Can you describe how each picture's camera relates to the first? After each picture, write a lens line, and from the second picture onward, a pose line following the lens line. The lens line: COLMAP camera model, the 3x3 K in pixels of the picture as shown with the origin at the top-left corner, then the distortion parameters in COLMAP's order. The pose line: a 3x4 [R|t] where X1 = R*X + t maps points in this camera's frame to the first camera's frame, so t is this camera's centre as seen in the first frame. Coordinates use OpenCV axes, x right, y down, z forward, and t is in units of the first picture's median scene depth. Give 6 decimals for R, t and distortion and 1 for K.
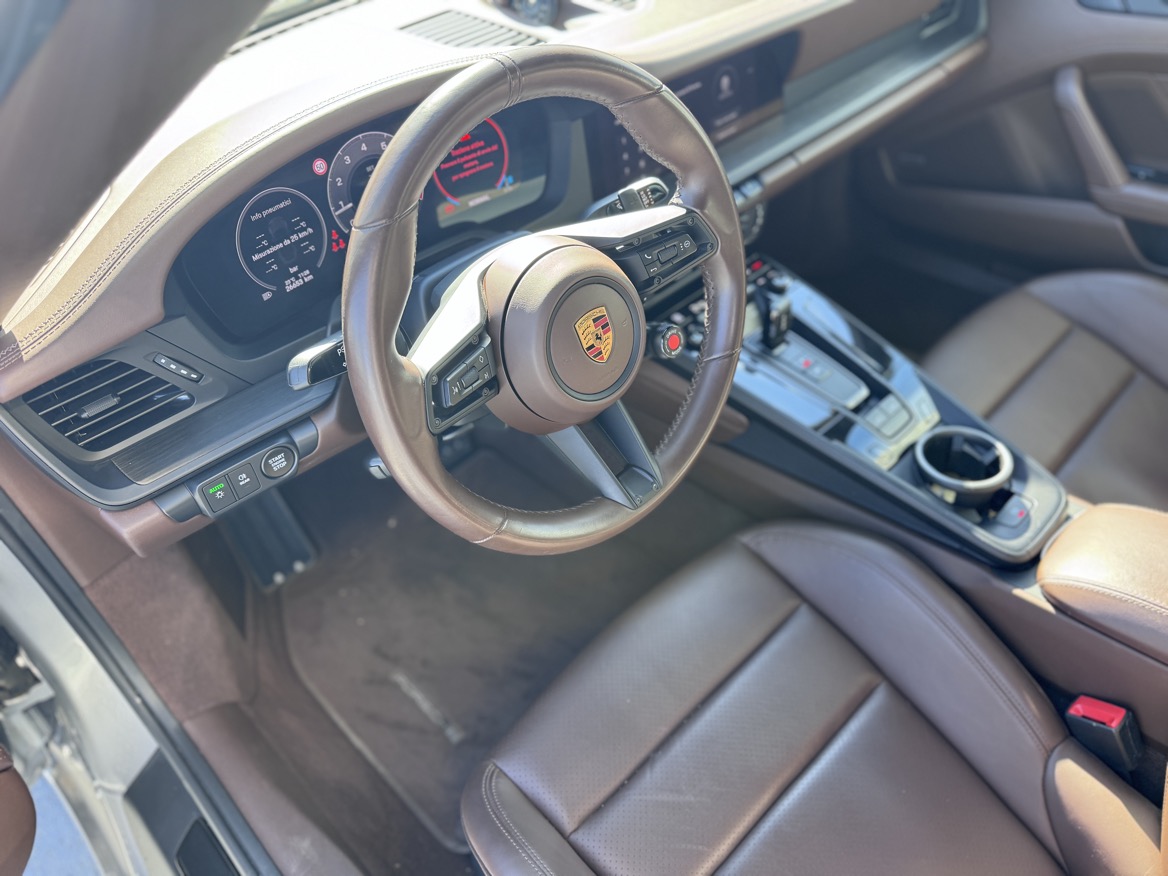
lens RADIAL K [[821.4, 0, 584.0], [0, 821.4, 438.0], [0, 0, 1]] dist [0.102930, -0.213913]
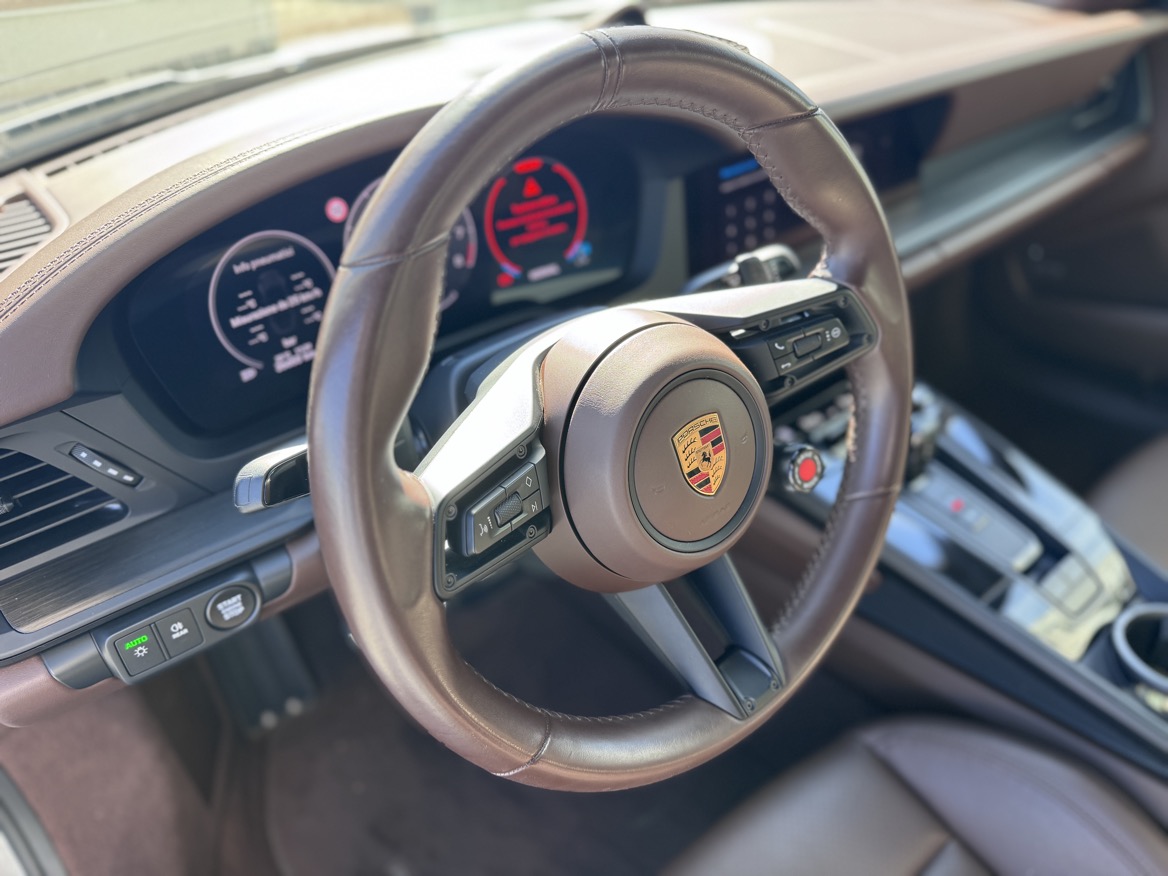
lens RADIAL K [[819.7, 0, 584.0], [0, 819.7, 438.0], [0, 0, 1]] dist [0.002435, -0.007676]
pose [[0.996110, 0.059361, -0.065117, -0.036526], [-0.067284, 0.989600, -0.127139, -0.044922], [0.056893, 0.131025, 0.989745, 0.318064]]
